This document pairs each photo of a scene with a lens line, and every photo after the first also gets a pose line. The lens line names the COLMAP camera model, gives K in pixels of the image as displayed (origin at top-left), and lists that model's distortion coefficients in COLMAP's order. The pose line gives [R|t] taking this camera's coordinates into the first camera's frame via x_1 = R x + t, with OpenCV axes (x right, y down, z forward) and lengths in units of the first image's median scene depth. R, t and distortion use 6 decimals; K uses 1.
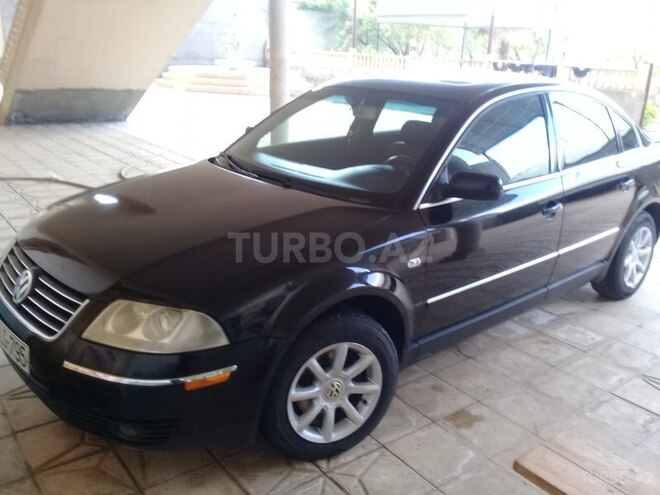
lens RADIAL K [[616.9, 0, 330.0], [0, 616.9, 247.5], [0, 0, 1]] dist [0.071214, -0.132553]
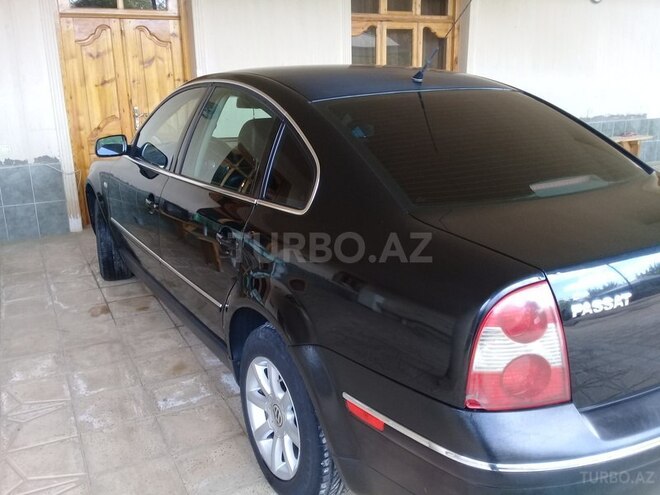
lens RADIAL K [[616.9, 0, 330.0], [0, 616.9, 247.5], [0, 0, 1]] dist [0.071214, -0.132553]
pose [[-0.186617, 0.245138, -0.951358, 1.306038], [-0.301330, 0.907412, 0.292923, -0.386389], [0.935080, 0.341337, -0.095471, 1.452720]]
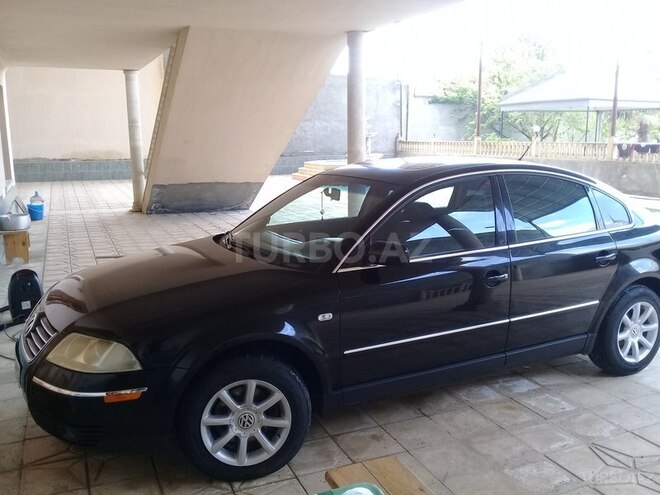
lens RADIAL K [[616.9, 0, 330.0], [0, 616.9, 247.5], [0, 0, 1]] dist [0.071214, -0.132553]
pose [[0.968310, -0.000958, -0.249749, 0.371157], [-0.033619, 0.990391, -0.134147, 0.042991], [0.247478, 0.138292, 0.958973, -0.128748]]
